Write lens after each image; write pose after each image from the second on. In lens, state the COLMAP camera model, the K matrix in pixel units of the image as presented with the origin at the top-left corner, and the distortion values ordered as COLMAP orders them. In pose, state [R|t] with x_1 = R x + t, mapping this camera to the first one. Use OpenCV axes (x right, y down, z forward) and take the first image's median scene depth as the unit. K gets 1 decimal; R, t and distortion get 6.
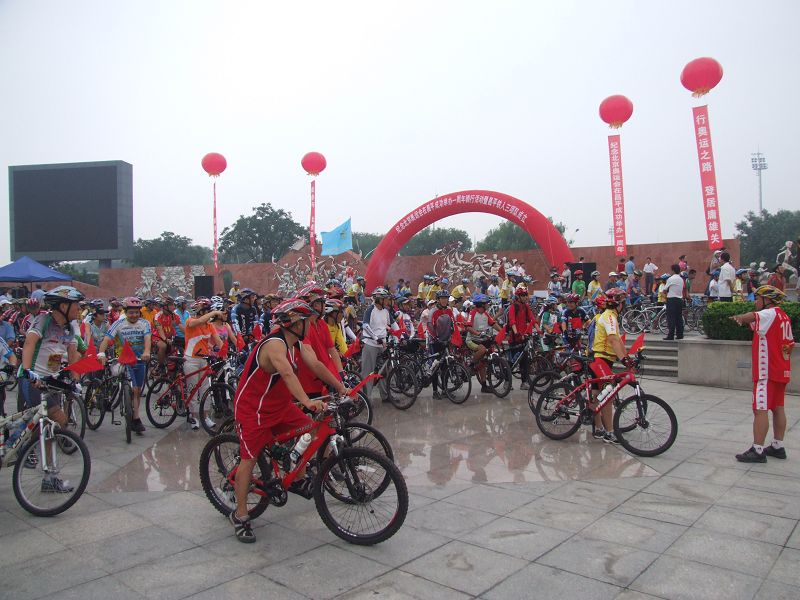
lens RADIAL K [[627.3, 0, 421.7], [0, 627.3, 305.0], [0, 0, 1]] dist [-0.162841, 0.119579]
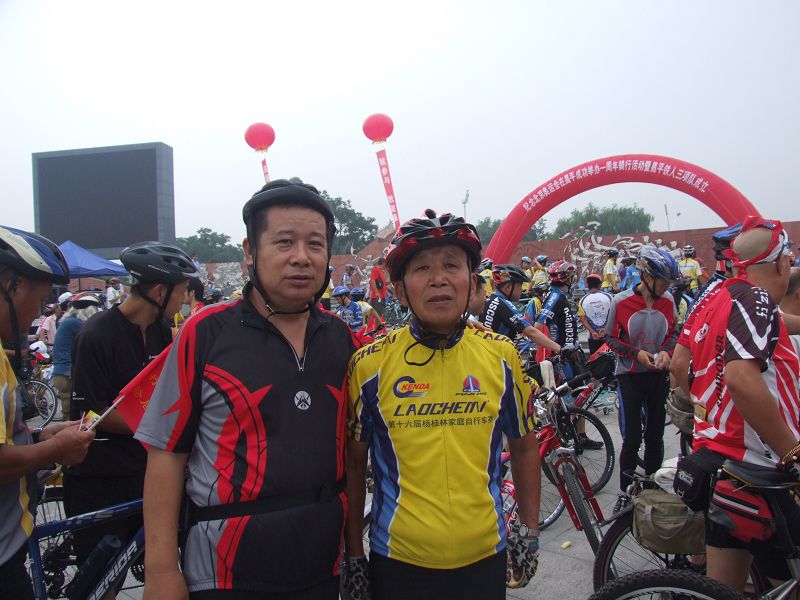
lens RADIAL K [[627.3, 0, 421.7], [0, 627.3, 305.0], [0, 0, 1]] dist [-0.162841, 0.119579]
pose [[0.999521, -0.020813, -0.022920, -0.119302], [0.020786, 0.999783, -0.001453, 0.002374], [0.022945, 0.000976, 0.999736, 0.154207]]
